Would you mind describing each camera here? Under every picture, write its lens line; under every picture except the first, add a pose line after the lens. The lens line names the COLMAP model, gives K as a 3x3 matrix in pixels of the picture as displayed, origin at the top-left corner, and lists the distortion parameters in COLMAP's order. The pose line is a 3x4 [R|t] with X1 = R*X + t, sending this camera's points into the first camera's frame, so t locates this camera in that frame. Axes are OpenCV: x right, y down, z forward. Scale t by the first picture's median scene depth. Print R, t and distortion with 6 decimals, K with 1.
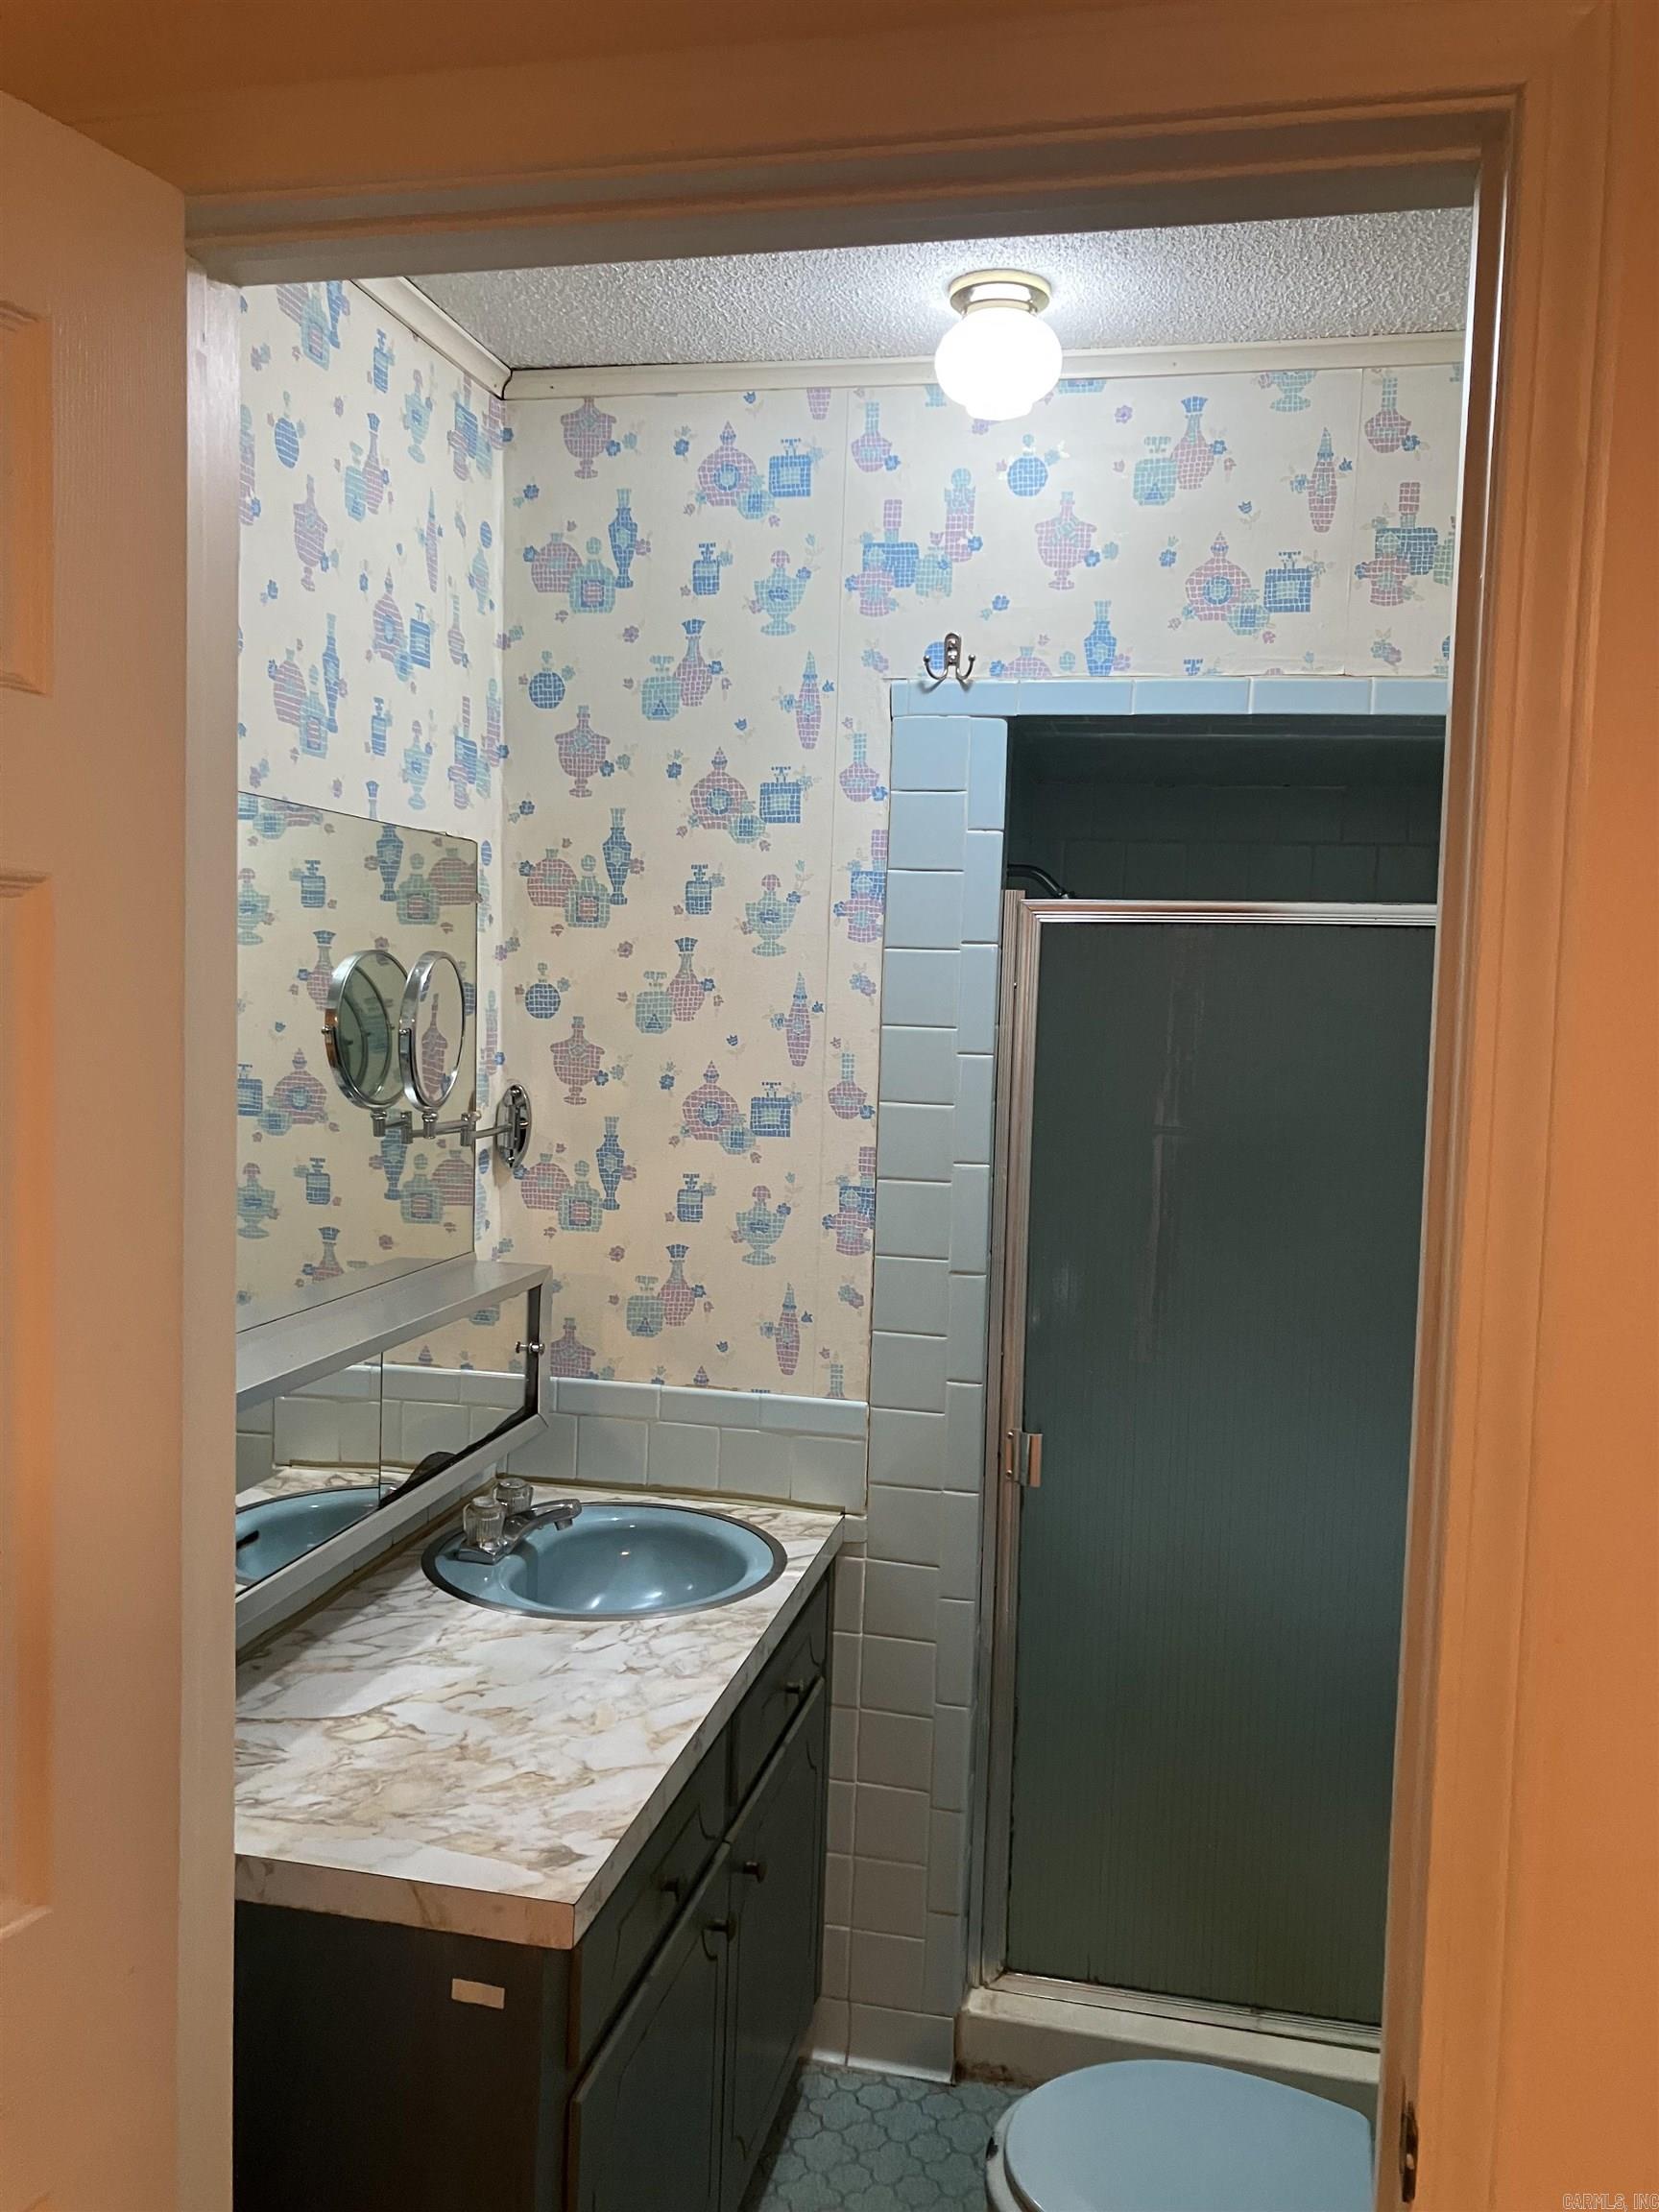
lens RADIAL K [[1829.1, 0, 829.5], [0, 1829.1, 1106.0], [0, 0, 1]] dist [0.075621, -0.103384]
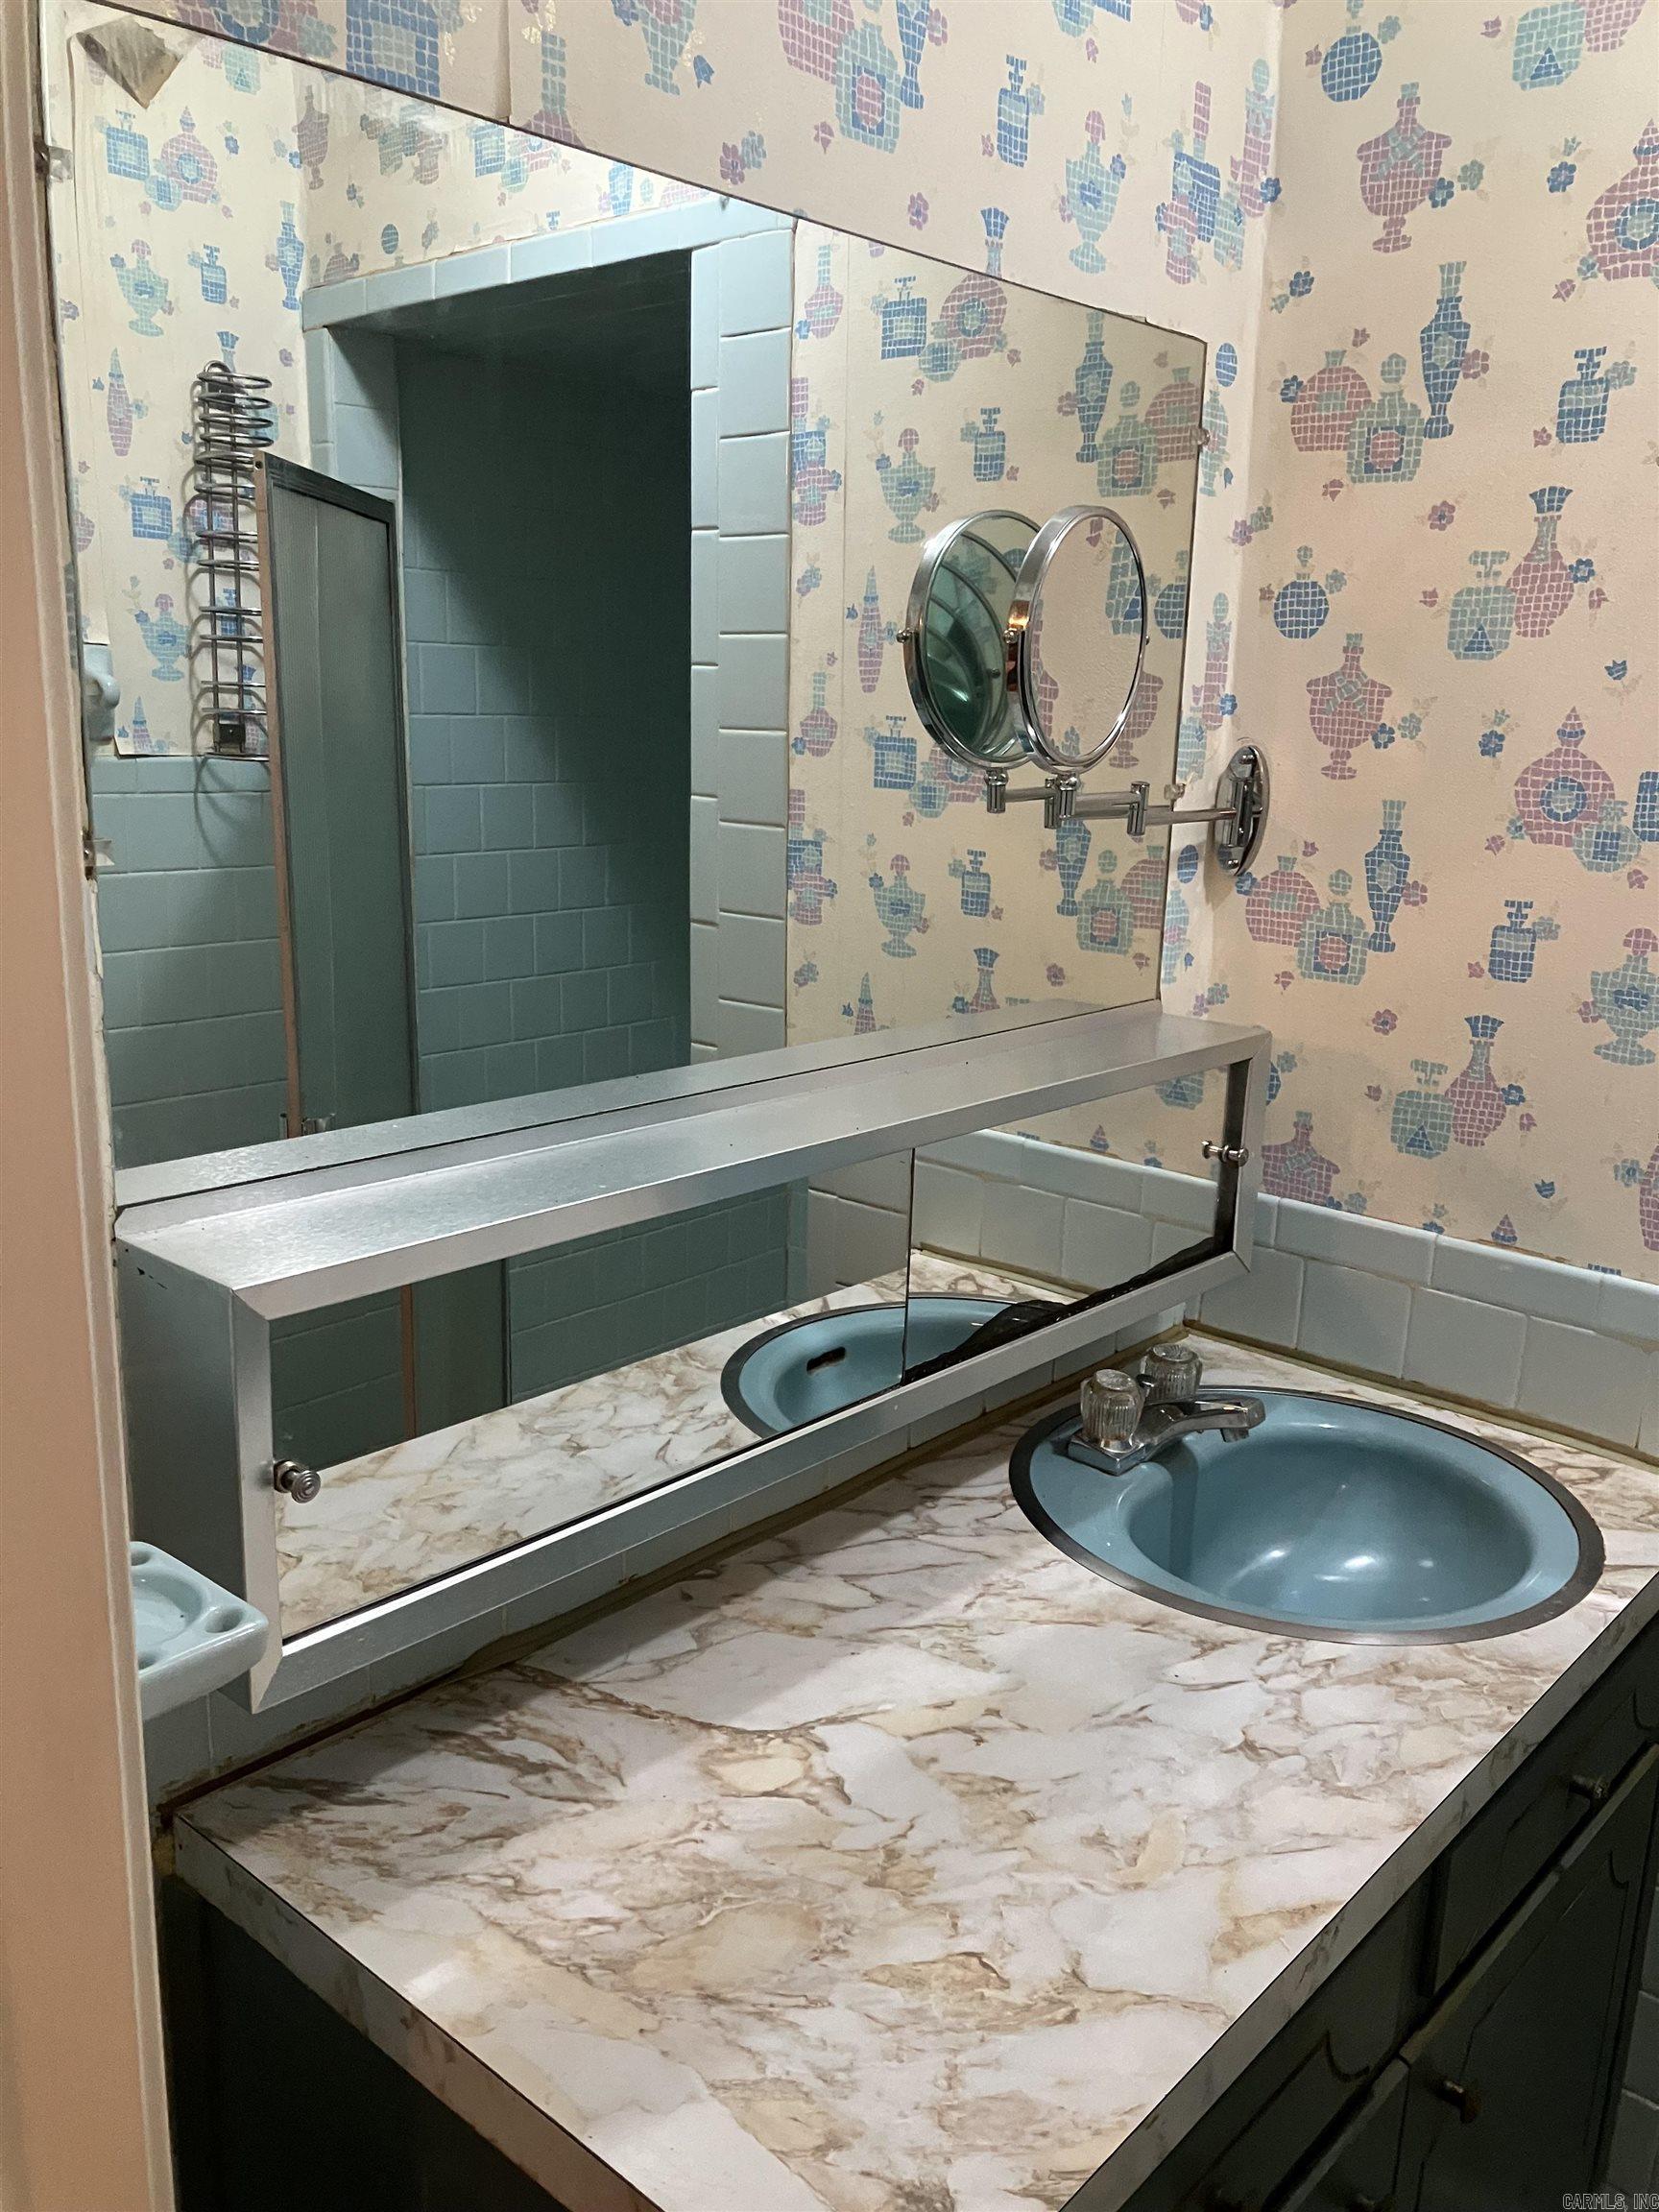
lens RADIAL K [[1791.1, 0, 830.8], [0, 1791.1, 1132.2], [0, 0, 1]] dist [0.013615, -0.008753]
pose [[0.869294, 0.118122, -0.479975, 0.020043], [-0.038524, 0.984264, 0.172456, 0.019198], [0.492792, -0.131424, 0.860165, 0.376511]]
